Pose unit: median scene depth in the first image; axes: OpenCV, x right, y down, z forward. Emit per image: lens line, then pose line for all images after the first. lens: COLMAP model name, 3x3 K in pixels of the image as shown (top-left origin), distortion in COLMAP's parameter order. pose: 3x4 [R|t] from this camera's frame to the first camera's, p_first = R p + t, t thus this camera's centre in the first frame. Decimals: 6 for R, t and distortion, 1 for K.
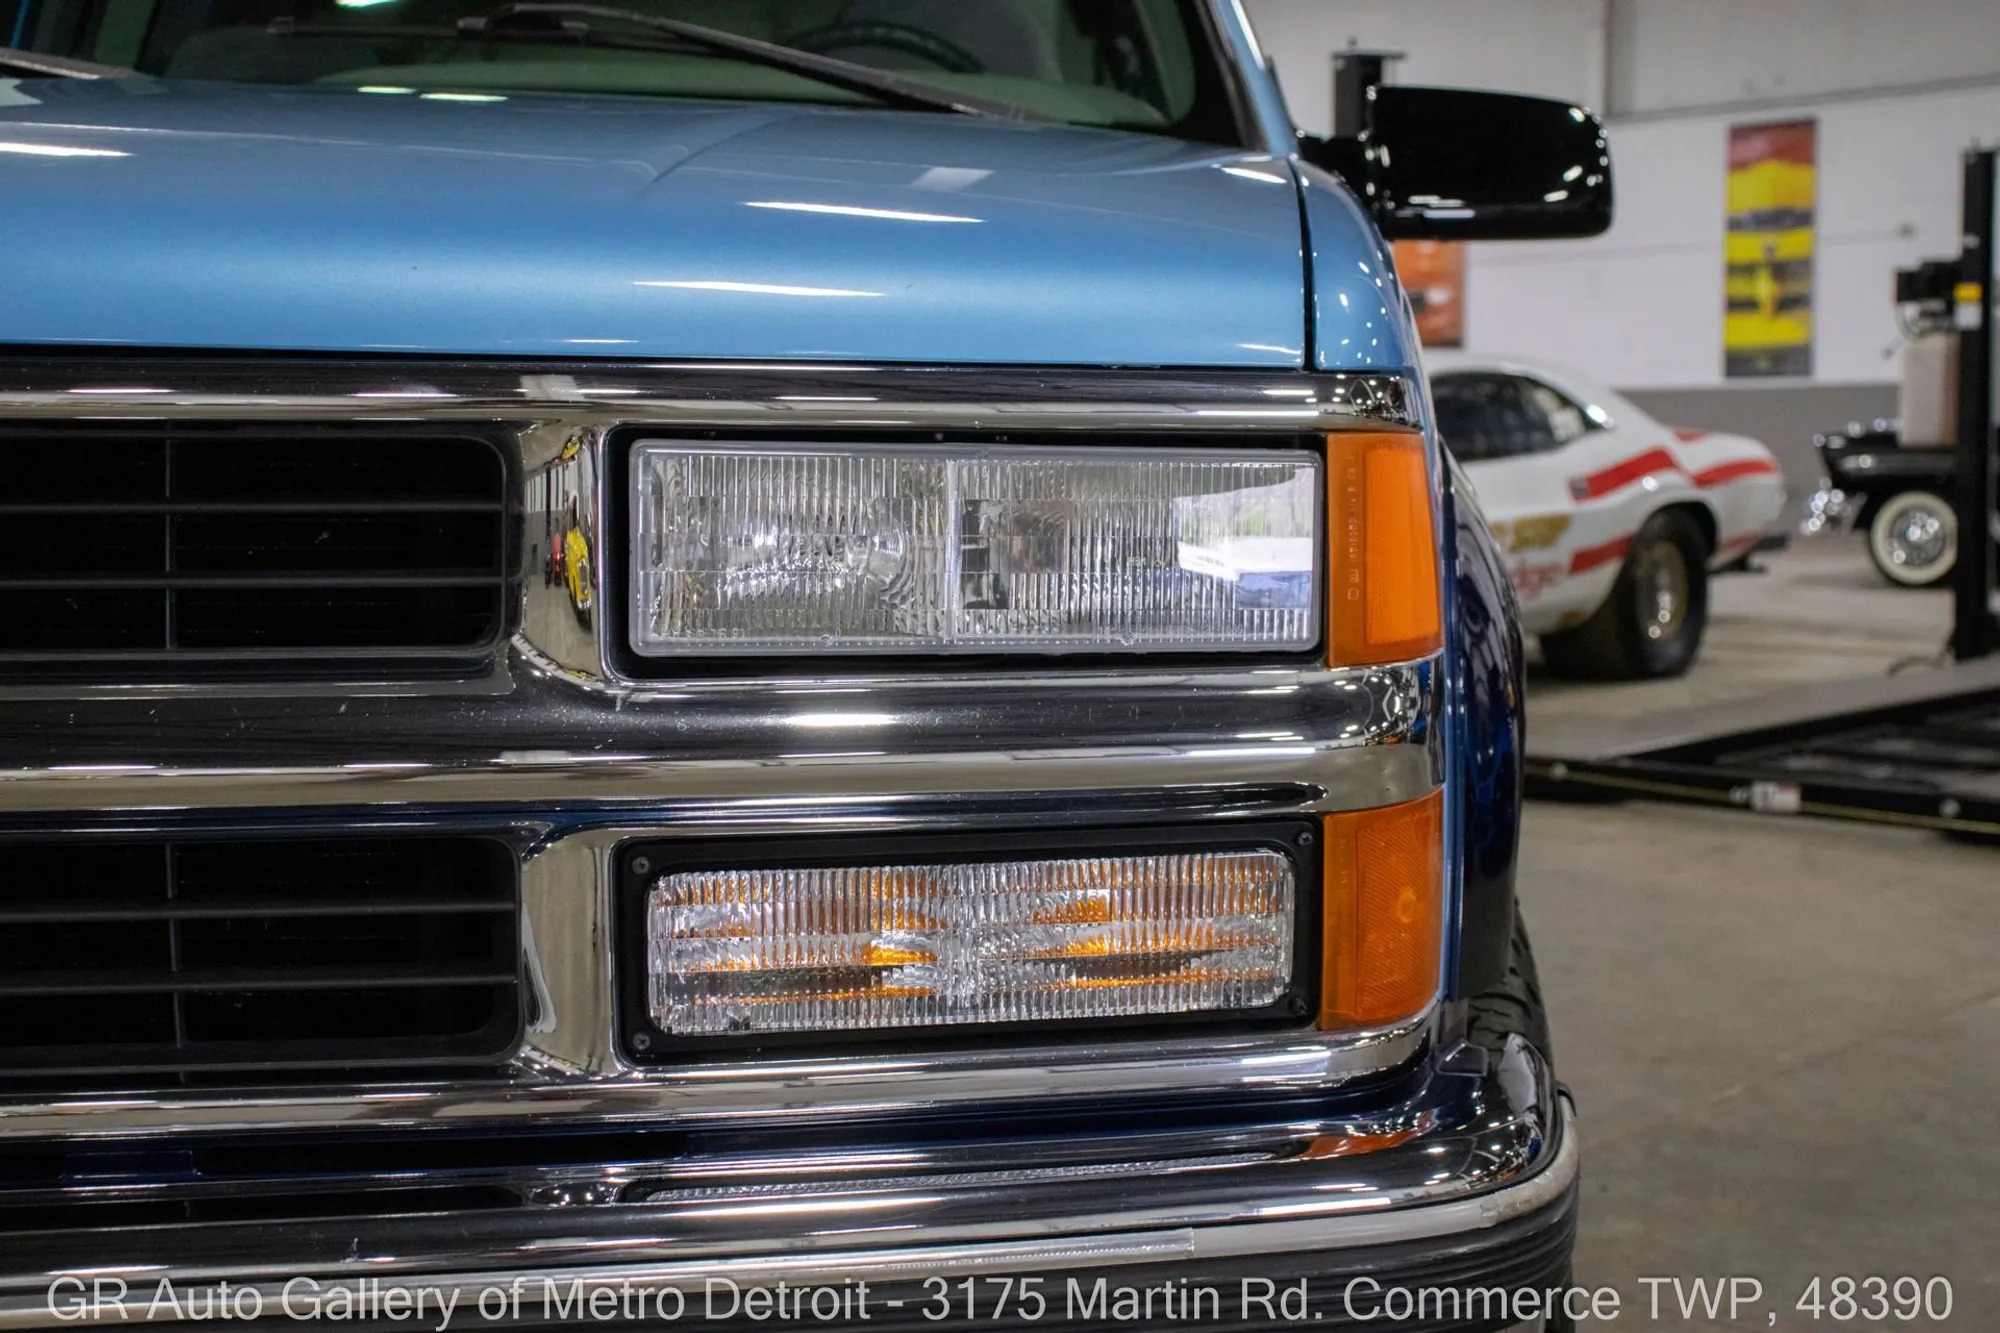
lens RADIAL K [[2692.5, 0, 984.1], [0, 2692.5, 659.7], [0, 0, 1]] dist [0.011303, 0.264830]
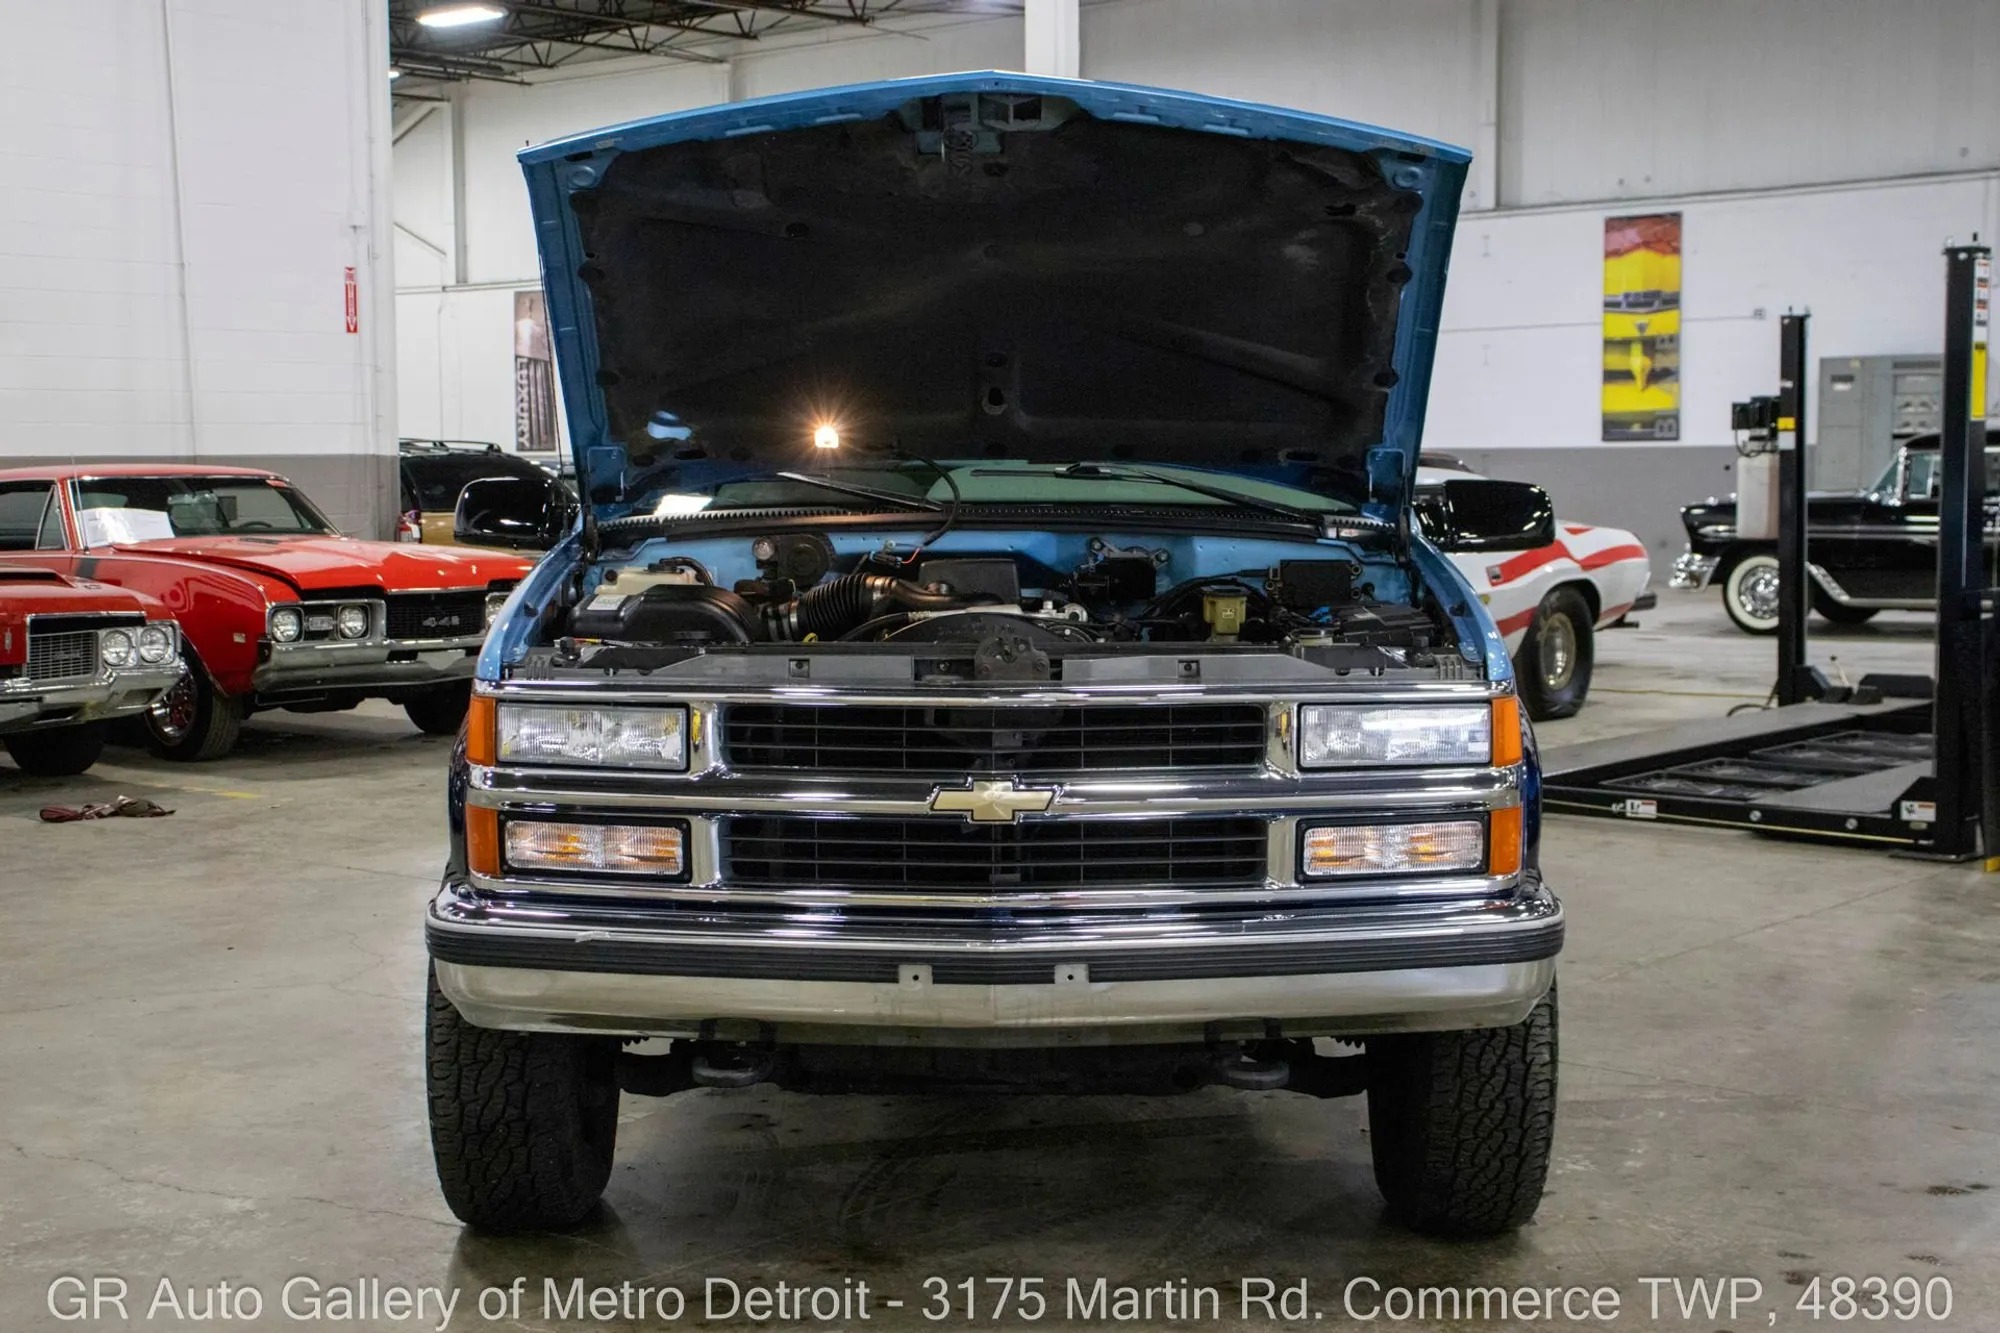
lens RADIAL K [[2651.6, 0, 1000.0], [0, 2651.6, 666.5], [0, 0, 1]] dist [0.030211, 0.094362]
pose [[0.999025, -0.004766, 0.043896, -0.072894], [0.005013, 0.999972, -0.005518, -0.012480], [-0.043868, 0.005732, 0.999021, -0.264665]]
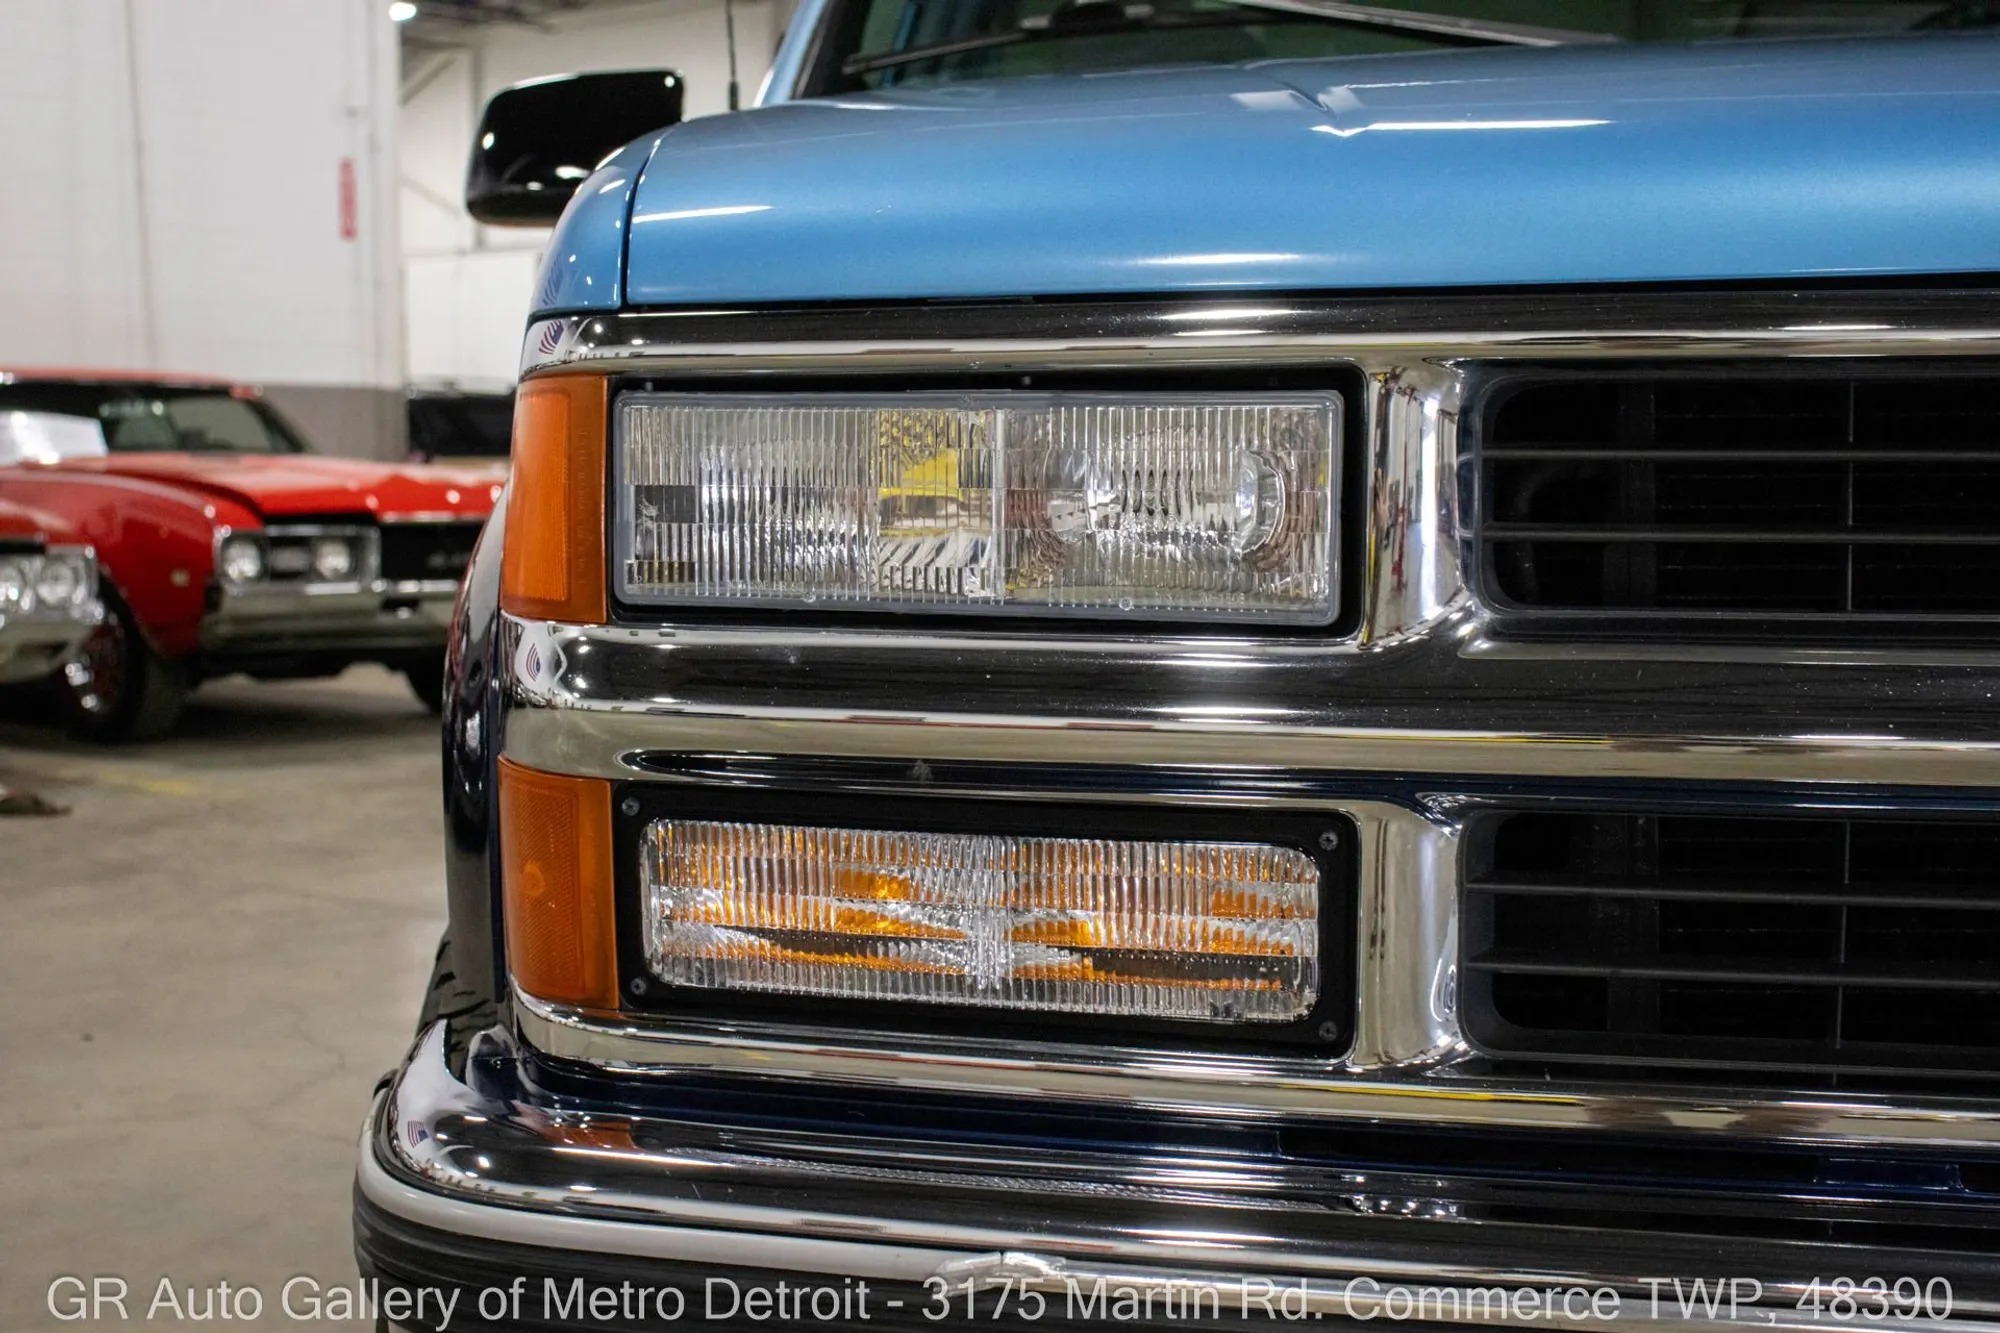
lens RADIAL K [[2692.5, 0, 984.1], [0, 2692.5, 659.7], [0, 0, 1]] dist [0.011303, 0.264830]
pose [[0.999559, -0.001240, 0.029670, -0.116836], [0.001538, 0.999948, -0.010040, 0.002009], [-0.029656, 0.010081, 0.999509, 0.012220]]
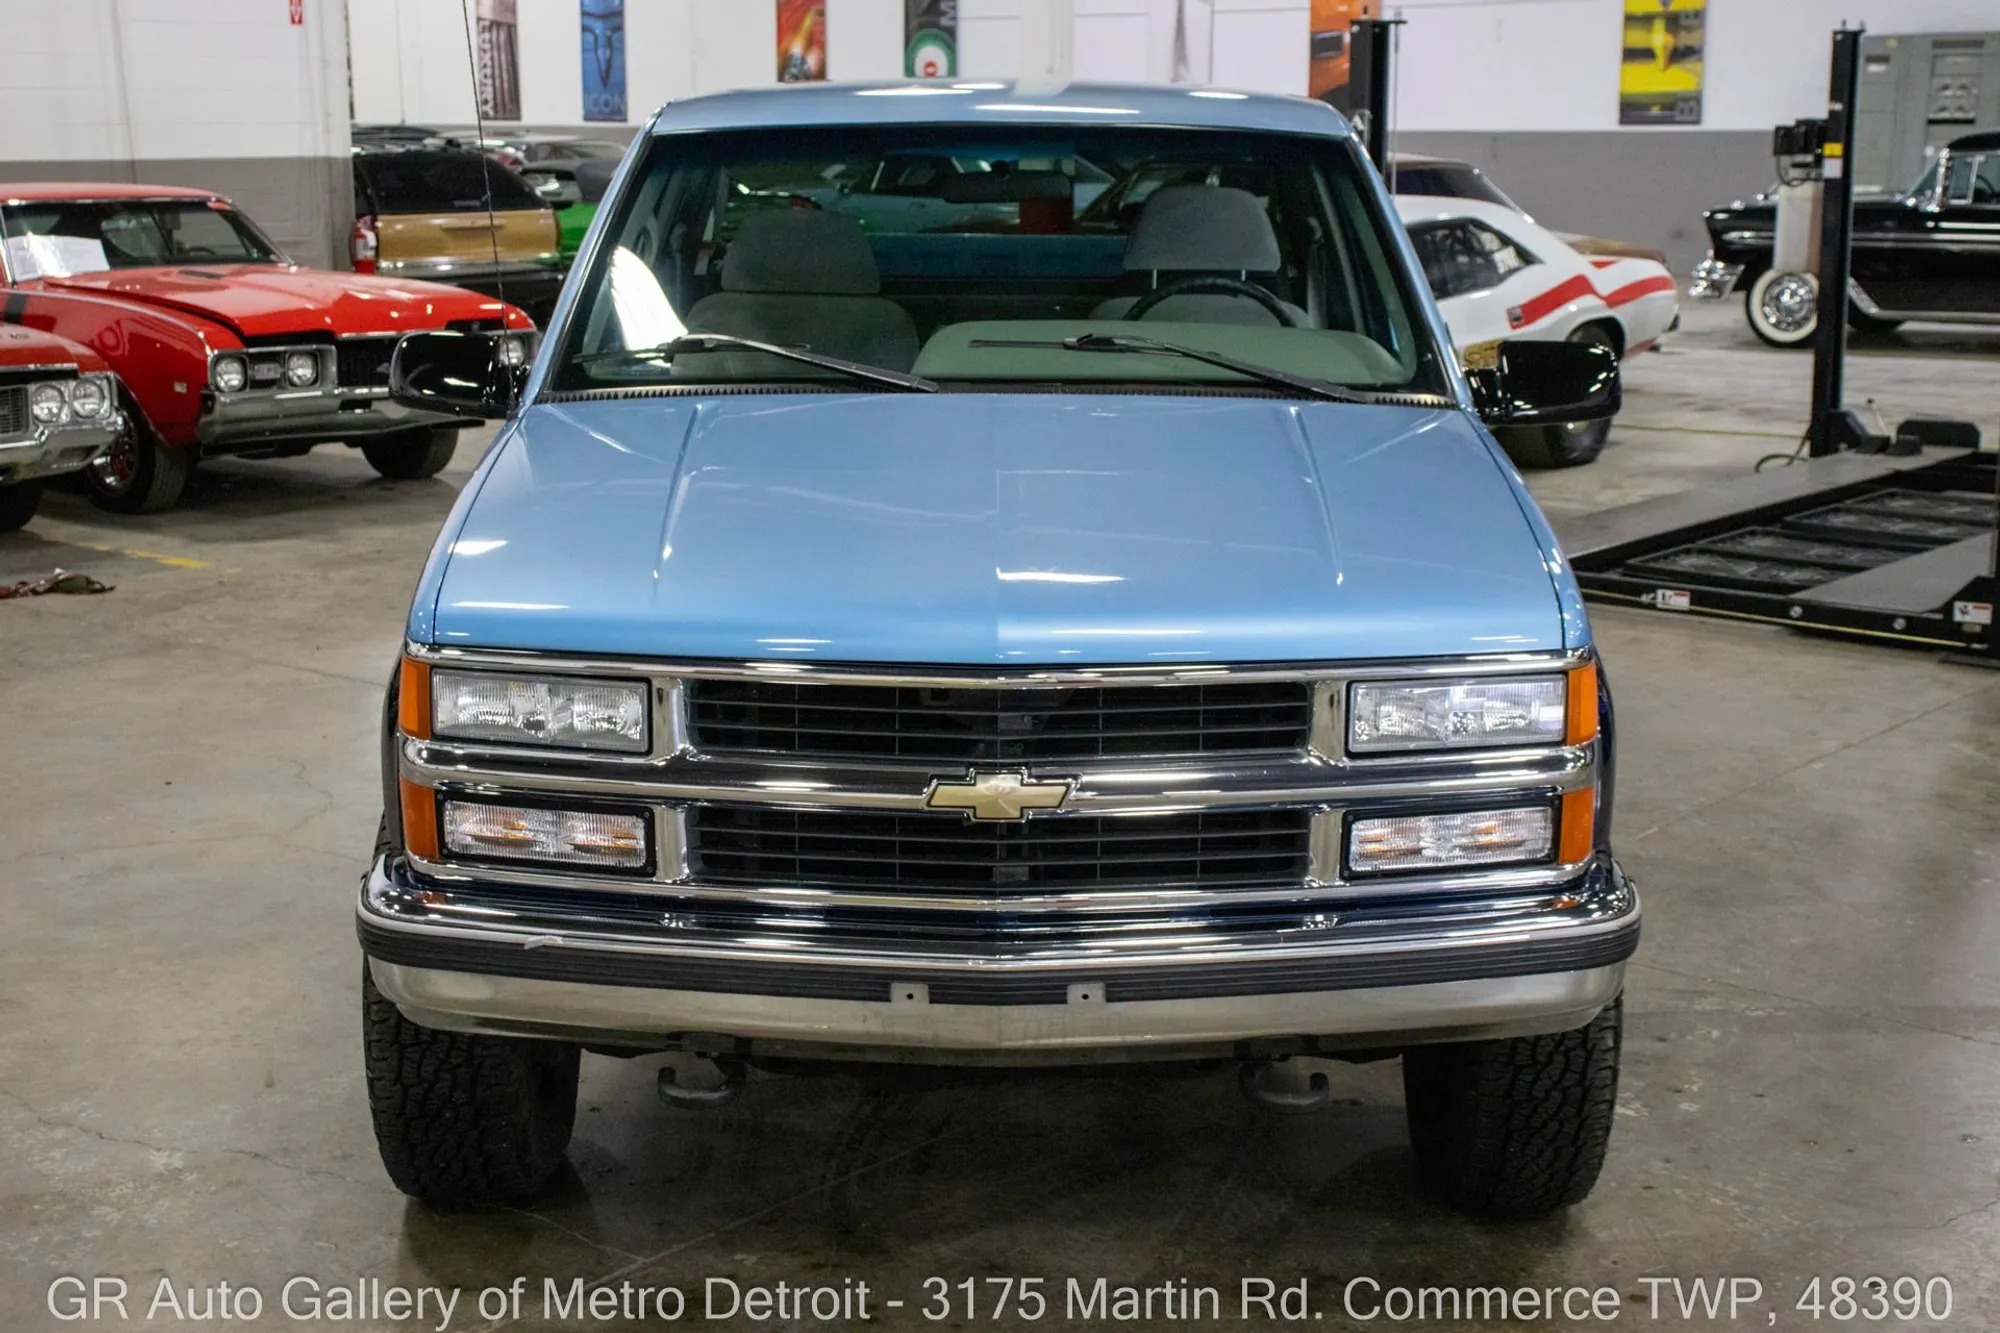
lens RADIAL K [[2692.5, 0, 984.1], [0, 2692.5, 659.7], [0, 0, 1]] dist [0.011303, 0.264830]
pose [[0.999014, -0.005436, 0.044059, -0.073846], [0.000194, 0.992999, 0.118120, -0.050873], [-0.044392, -0.117995, 0.992021, -0.219698]]
